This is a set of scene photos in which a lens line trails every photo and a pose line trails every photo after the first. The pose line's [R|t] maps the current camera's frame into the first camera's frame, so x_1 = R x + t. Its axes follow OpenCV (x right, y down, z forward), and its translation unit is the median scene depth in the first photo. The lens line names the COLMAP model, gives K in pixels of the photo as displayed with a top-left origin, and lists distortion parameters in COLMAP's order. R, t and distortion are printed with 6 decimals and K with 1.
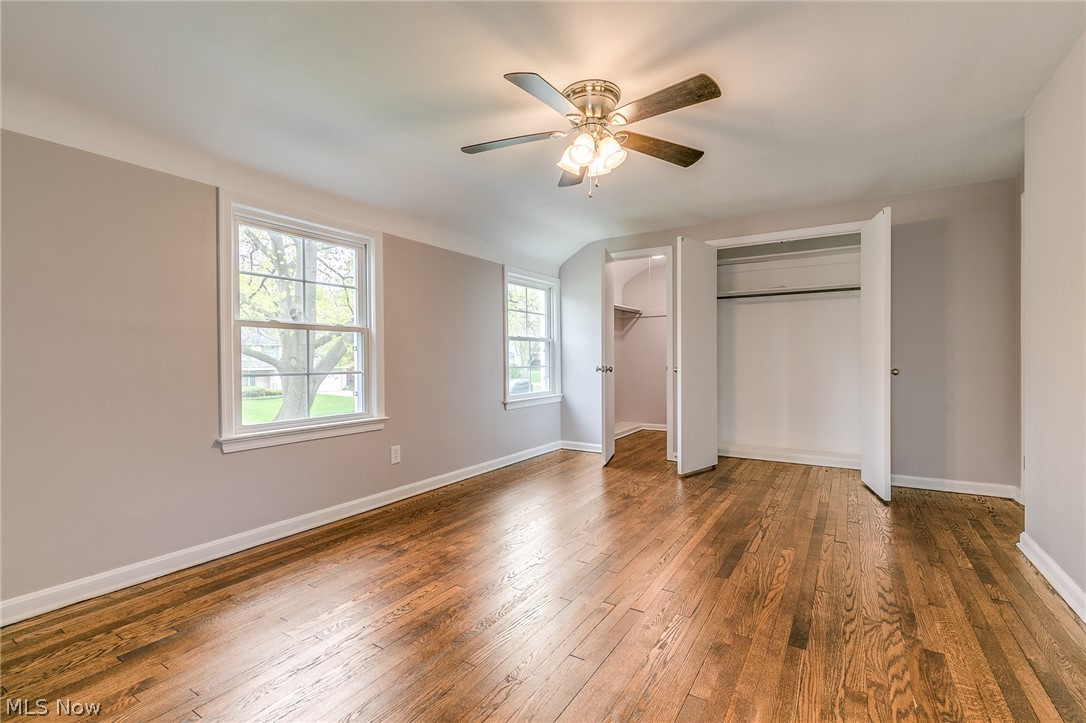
lens RADIAL K [[489.3, 0, 547.0], [0, 489.3, 361.5], [0, 0, 1]] dist [0.005152, -0.000642]
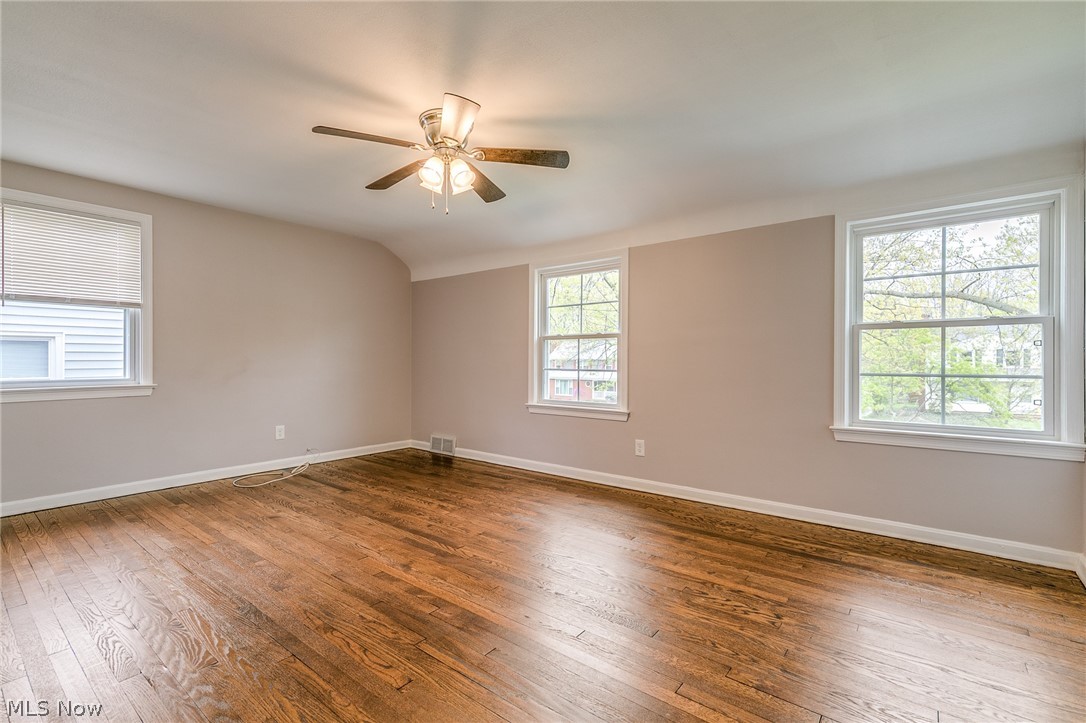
lens RADIAL K [[489.3, 0, 547.0], [0, 489.3, 361.5], [0, 0, 1]] dist [0.005152, -0.000642]
pose [[-0.088447, 0.028734, -0.995666, 0.732553], [0.010612, 0.999554, 0.027903, -0.032637], [0.996024, -0.008099, -0.088713, 0.827460]]
